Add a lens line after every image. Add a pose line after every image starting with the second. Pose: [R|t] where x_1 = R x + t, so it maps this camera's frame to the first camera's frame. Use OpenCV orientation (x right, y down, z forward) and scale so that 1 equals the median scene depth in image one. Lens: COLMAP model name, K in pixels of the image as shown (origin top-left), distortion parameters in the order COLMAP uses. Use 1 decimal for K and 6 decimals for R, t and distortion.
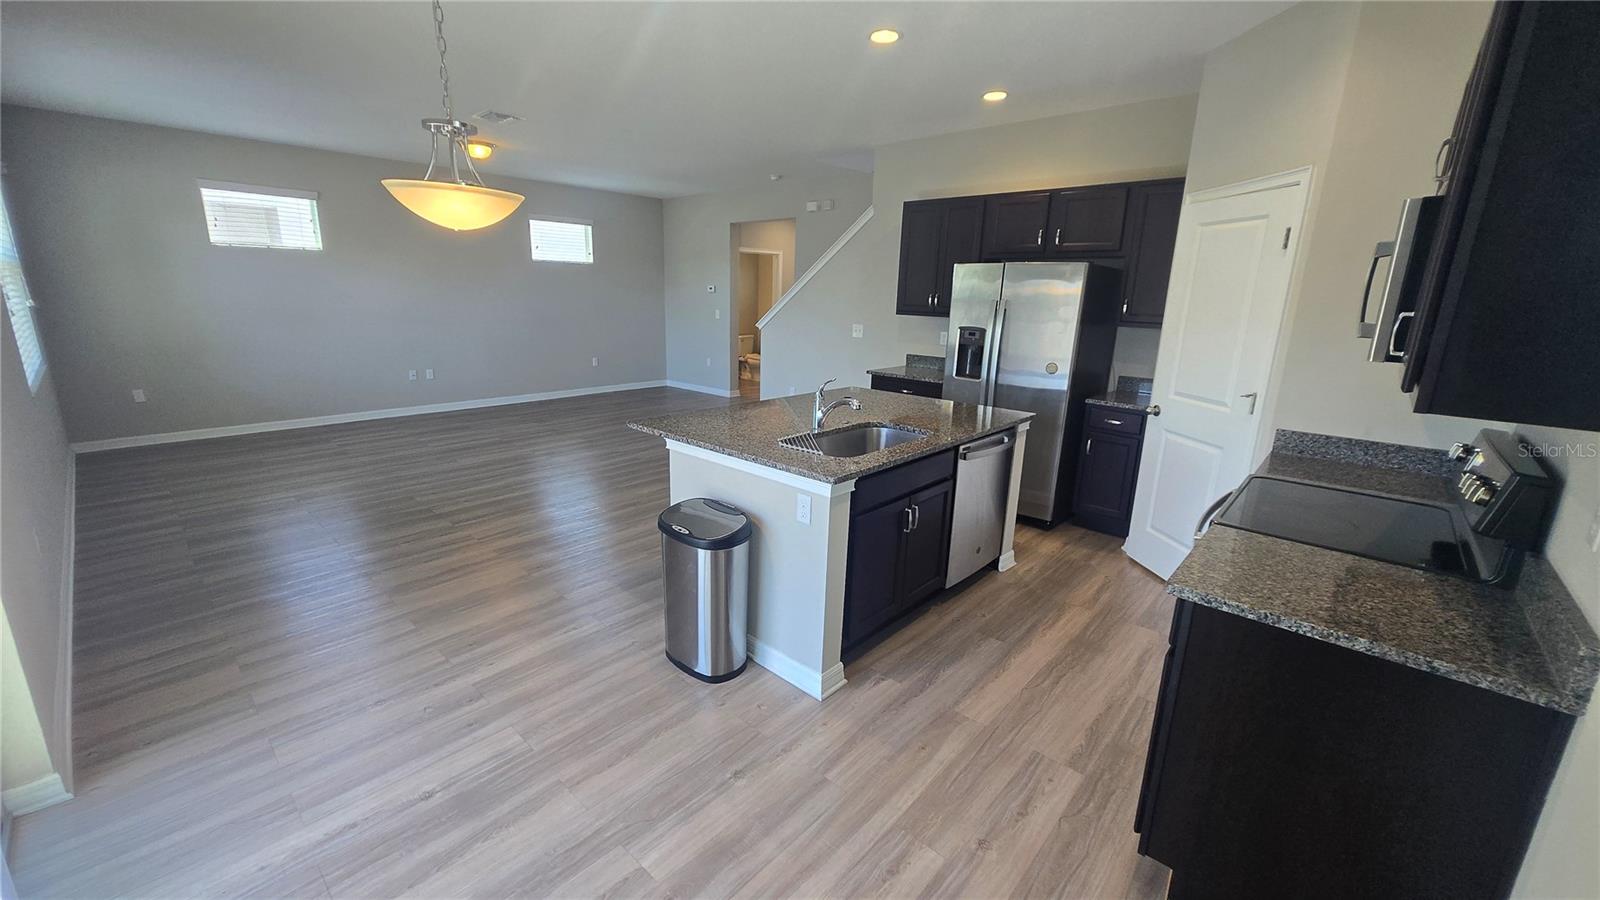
lens RADIAL K [[629.8, 0, 796.0], [0, 629.8, 445.9], [0, 0, 1]] dist [0.001199, -0.000104]
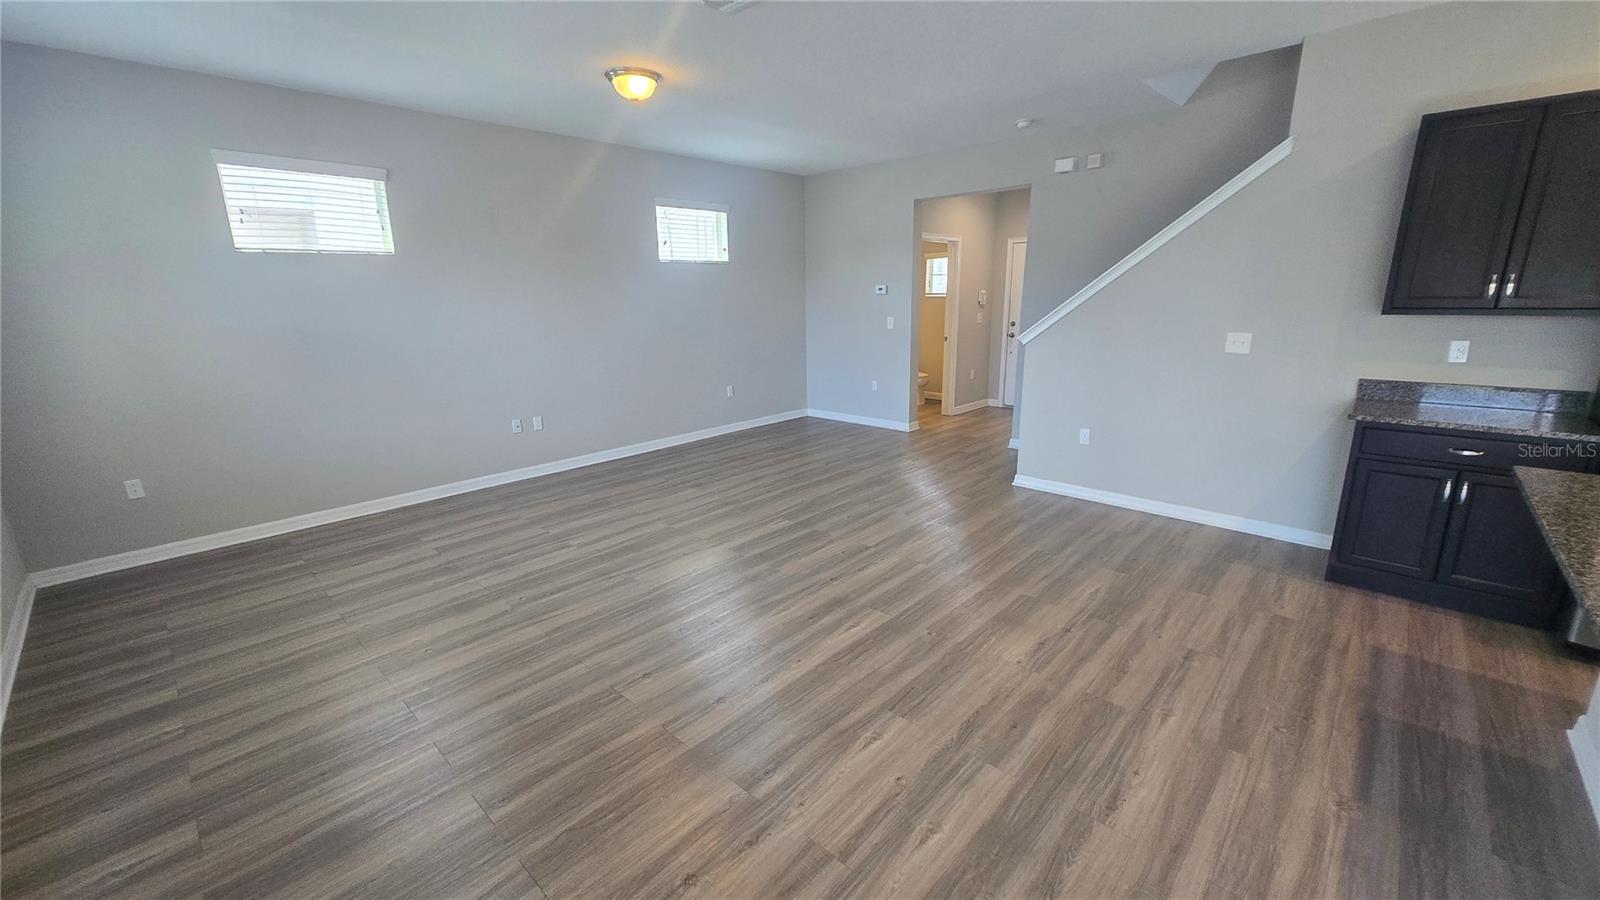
lens RADIAL K [[629.8, 0, 795.1], [0, 629.8, 446.1], [0, 0, 1]] dist [0.001199, -0.000104]
pose [[0.999022, -0.034789, -0.027297, -0.349018], [0.034721, 0.999393, -0.002971, -0.097373], [0.027383, 0.002021, 0.999623, 0.374952]]
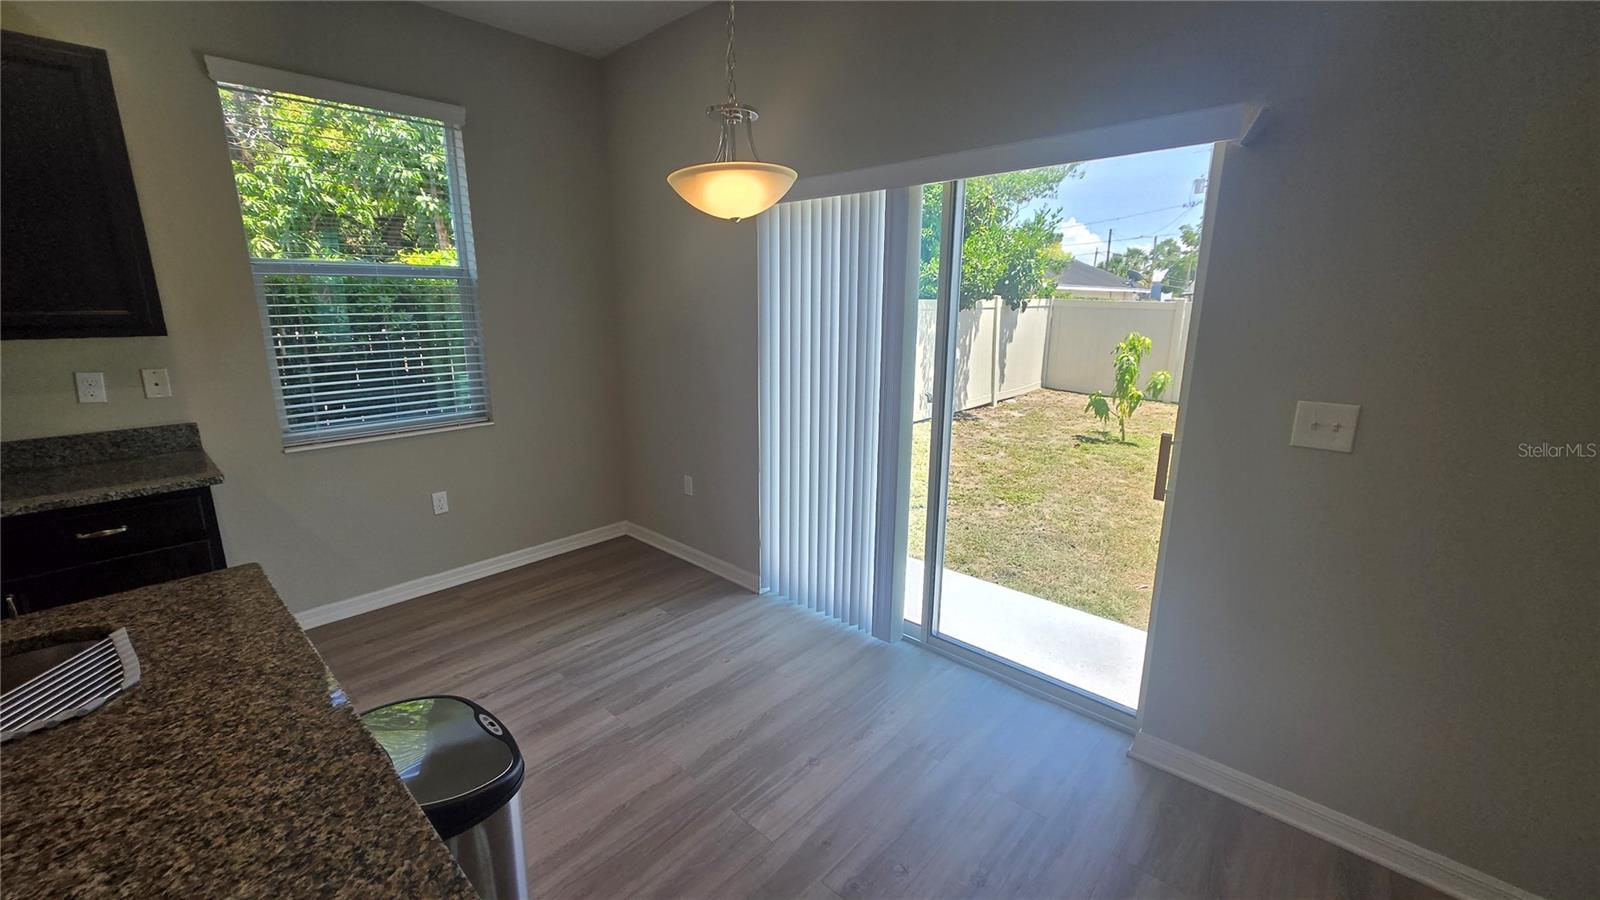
lens RADIAL K [[629.8, 0, 800.5], [0, 629.8, 441.9], [0, 0, 1]] dist [0.001199, -0.000104]
pose [[-0.999603, -0.028182, 0.000536, -0.186134], [-0.025004, 0.895339, 0.444683, -0.134616], [-0.013012, 0.444493, -0.895688, 0.579700]]
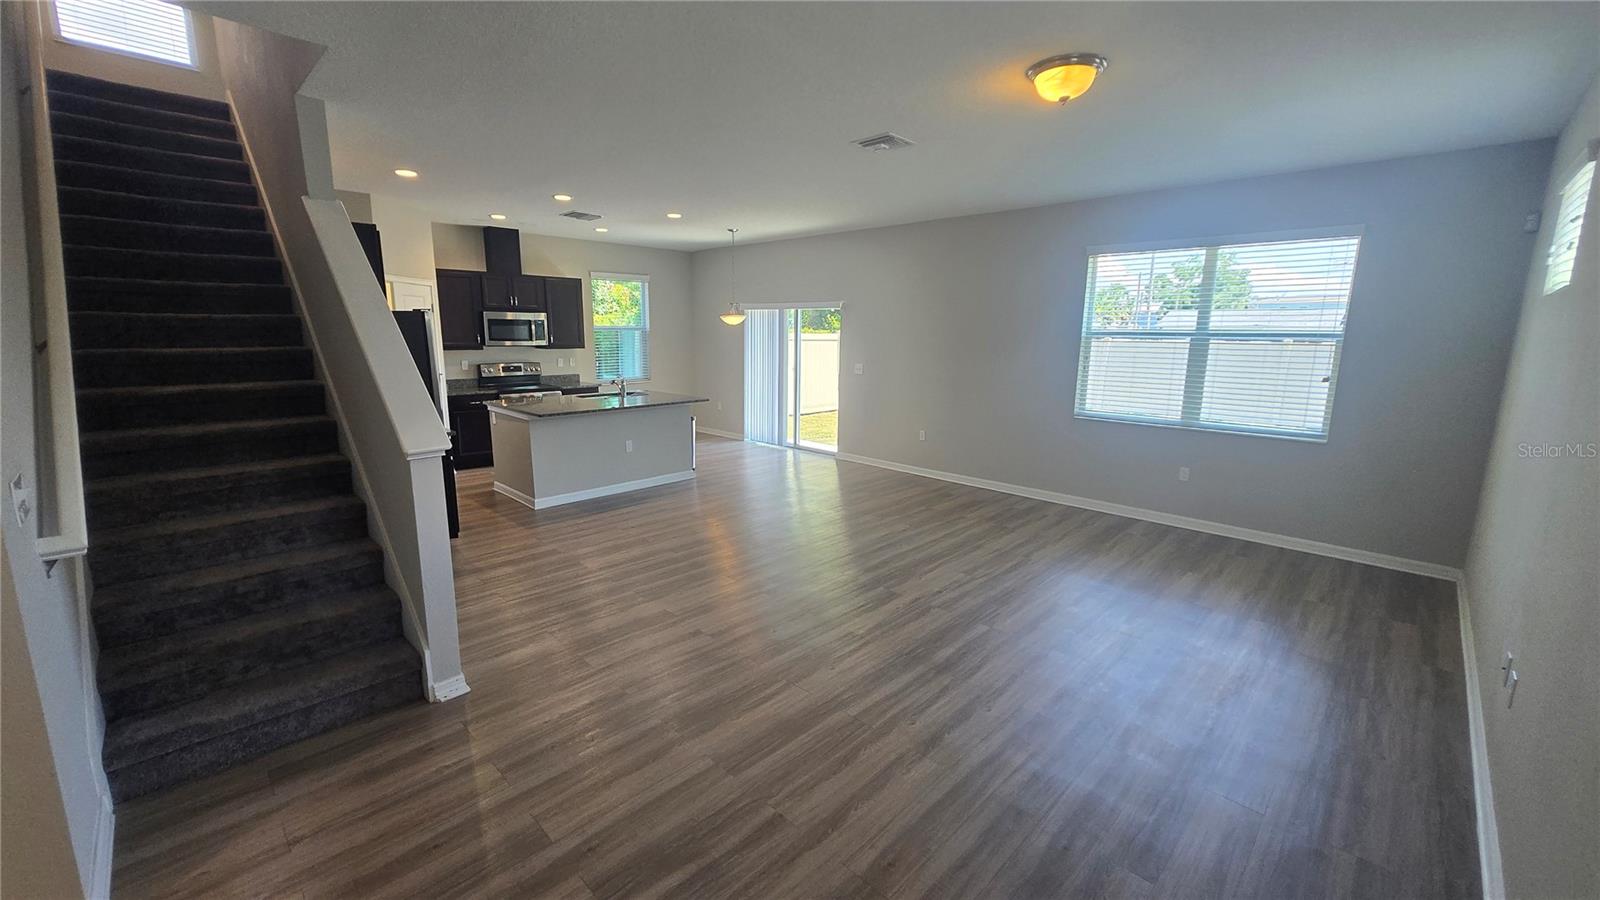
lens RADIAL K [[629.8, 0, 799.9], [0, 629.8, 446.6], [0, 0, 1]] dist [0.001199, -0.000104]
pose [[-0.998681, -0.040789, 0.031182, -0.346382], [-0.024158, 0.909219, 0.415617, -0.422995], [-0.045304, 0.414315, -0.909005, 1.605785]]
